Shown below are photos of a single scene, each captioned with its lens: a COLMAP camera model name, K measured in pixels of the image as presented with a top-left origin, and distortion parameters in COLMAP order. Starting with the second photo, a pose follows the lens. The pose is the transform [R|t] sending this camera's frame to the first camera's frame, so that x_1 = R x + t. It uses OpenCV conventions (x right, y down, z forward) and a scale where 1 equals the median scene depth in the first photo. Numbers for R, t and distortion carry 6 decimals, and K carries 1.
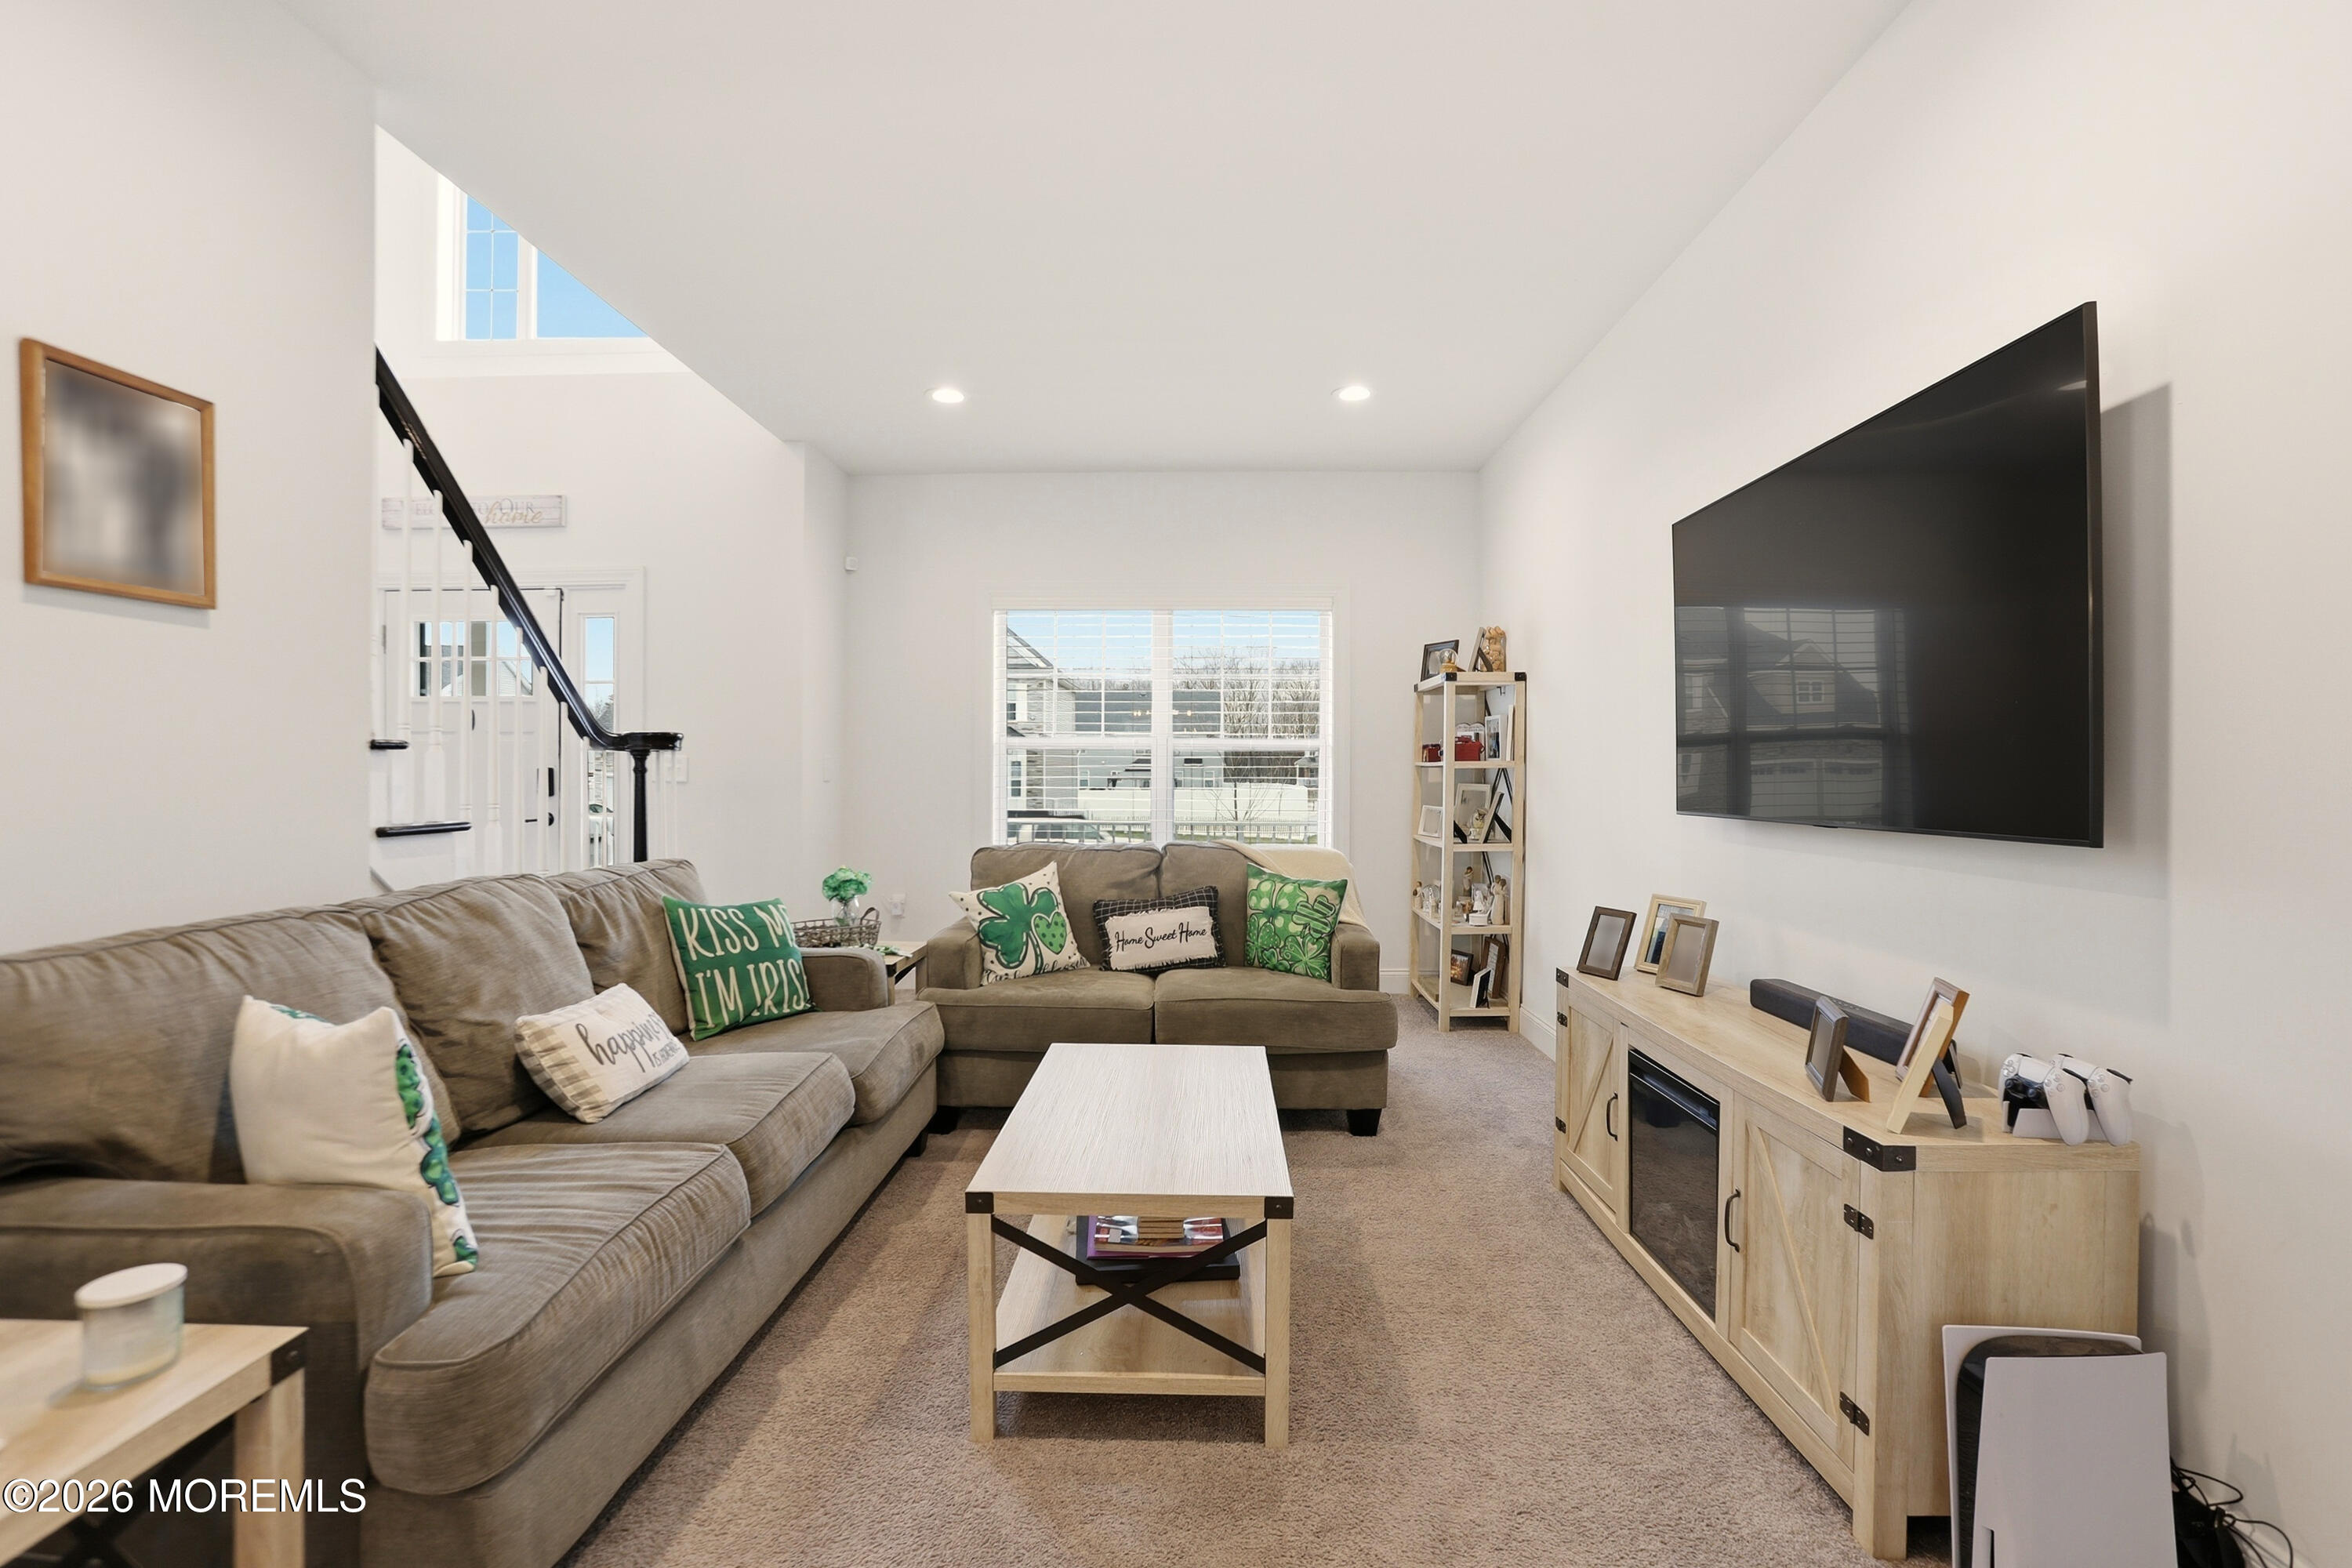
lens RADIAL K [[1079.8, 0, 1184.1], [0, 1079.8, 770.4], [0, 0, 1]] dist [-0.069552, 0.025527]
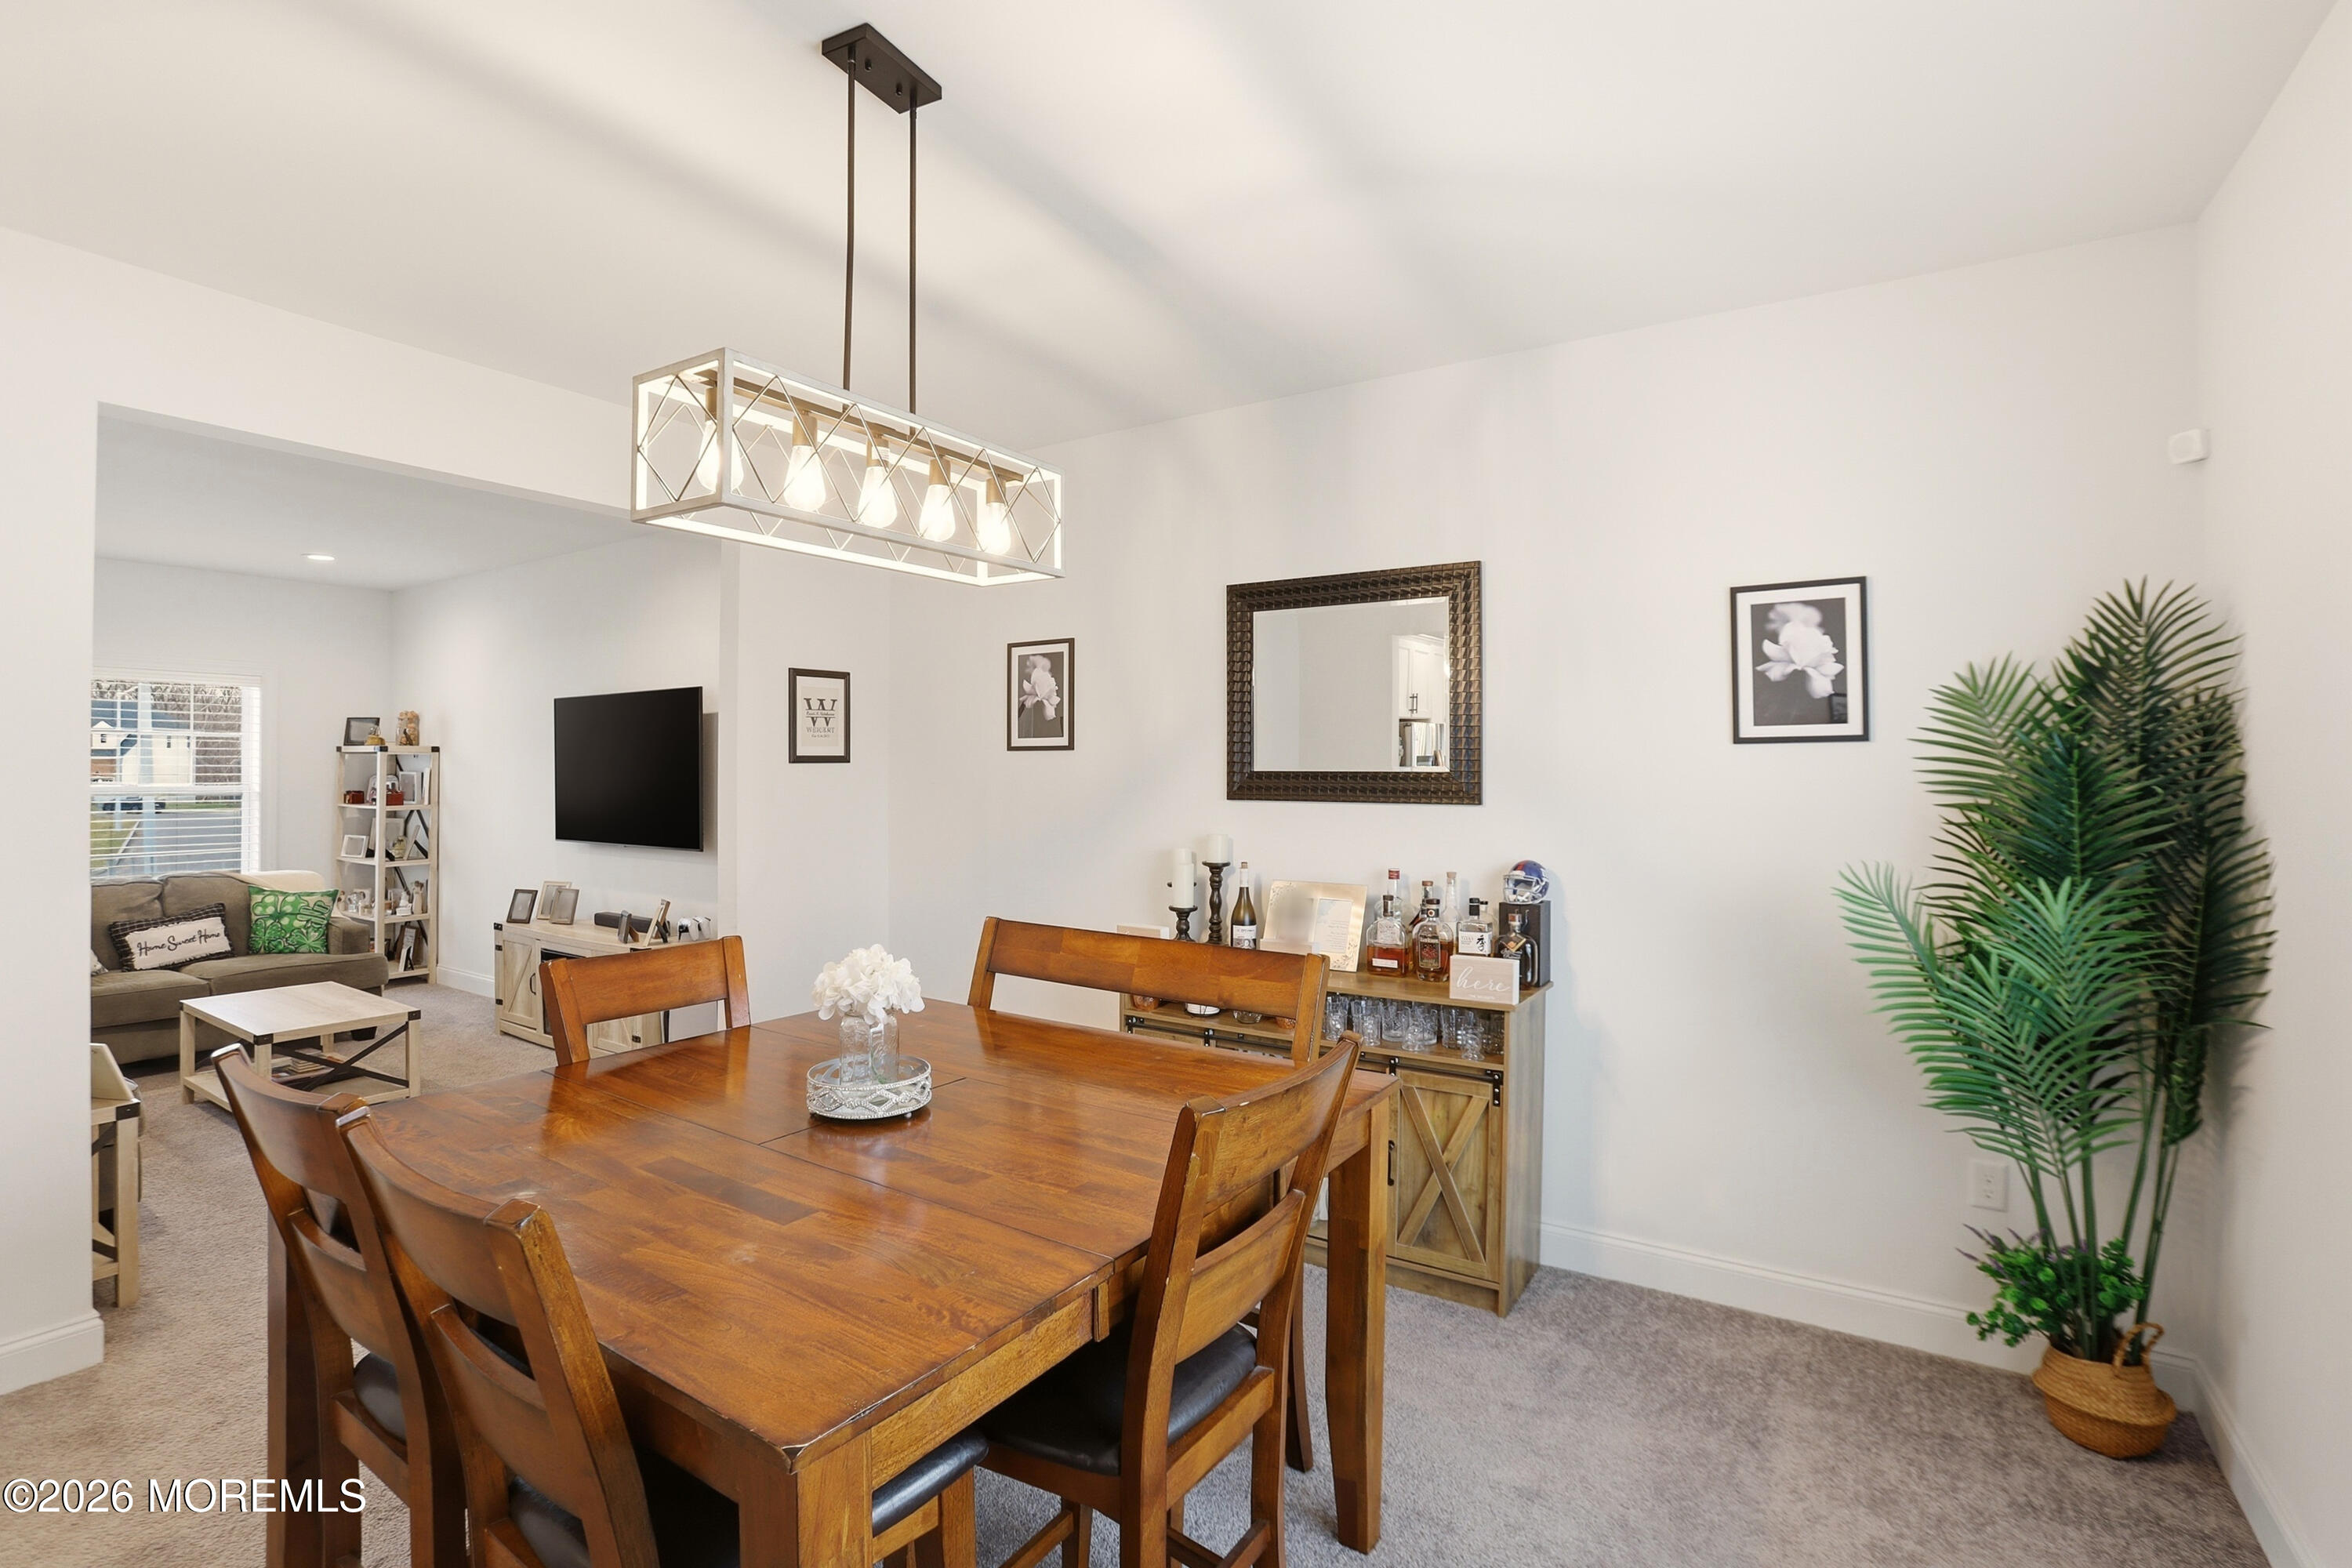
lens RADIAL K [[1079.8, 0, 1184.1], [0, 1079.8, 770.4], [0, 0, 1]] dist [-0.069552, 0.025527]
pose [[0.523774, 0.000144, 0.851857, -0.490918], [-0.005197, 0.999982, 0.003027, -0.083358], [-0.851842, -0.006013, 0.523765, -0.845800]]
